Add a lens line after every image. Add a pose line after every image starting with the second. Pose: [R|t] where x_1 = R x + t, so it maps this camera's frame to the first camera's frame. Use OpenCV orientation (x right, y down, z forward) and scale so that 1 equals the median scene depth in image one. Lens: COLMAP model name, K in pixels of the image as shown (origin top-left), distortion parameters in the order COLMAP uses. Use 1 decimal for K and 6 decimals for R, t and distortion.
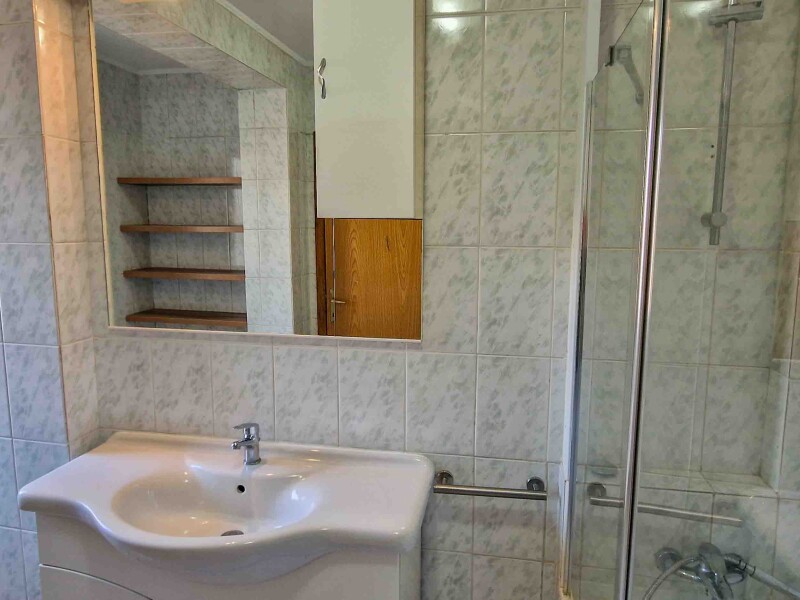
lens RADIAL K [[529.6, 0, 418.2], [0, 529.6, 286.1], [0, 0, 1]] dist [-0.008931, 0.000106]
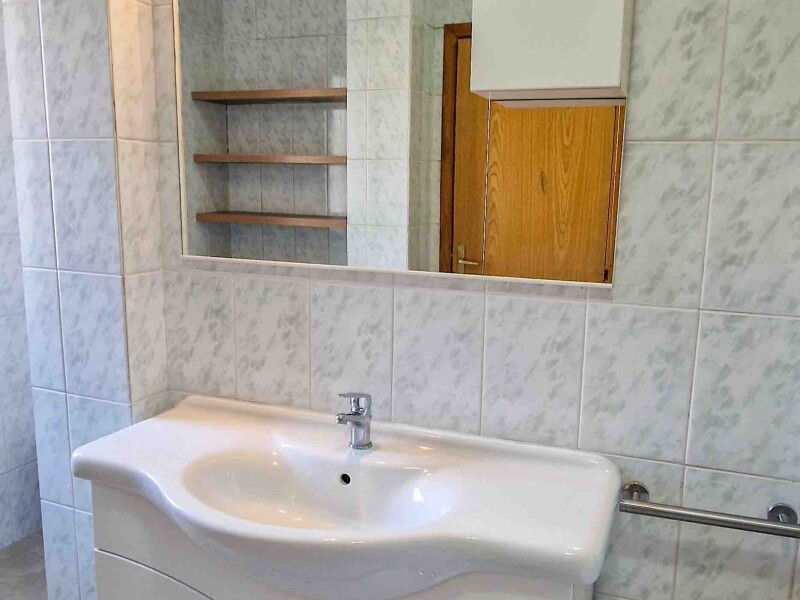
lens RADIAL K [[706.4, 0, 424.8], [0, 706.4, 305.3], [0, 0, 1]] dist [-0.006920, -0.000554]
pose [[0.980860, 0.049062, -0.188430, -0.053560], [-0.039198, 0.997676, 0.055727, 0.081392], [0.190727, -0.047274, 0.980504, 0.075783]]
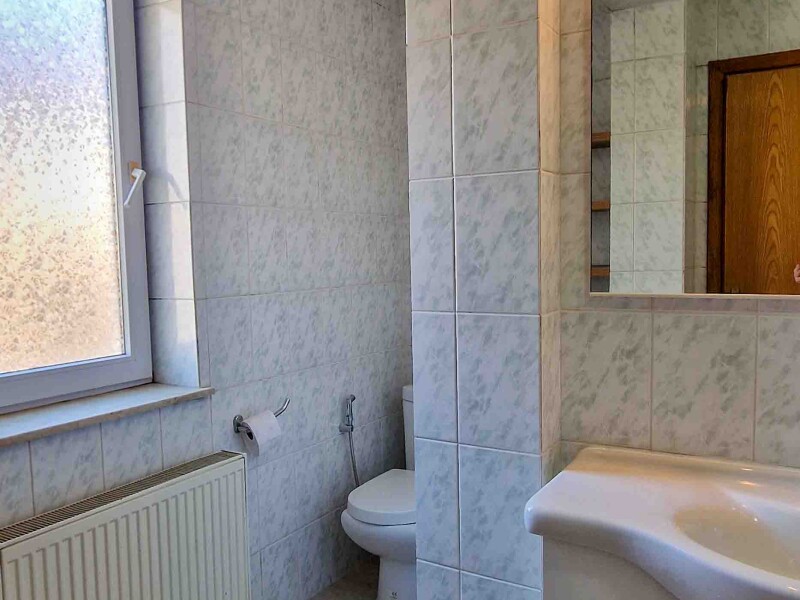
lens RADIAL K [[706.4, 0, 441.7], [0, 706.4, 304.5], [0, 0, 1]] dist [-0.006920, -0.000554]
pose [[0.942603, 0.004402, -0.333886, -0.479870], [-0.014879, 0.999474, -0.028826, 0.127558], [0.333583, 0.032139, 0.942173, 0.051028]]
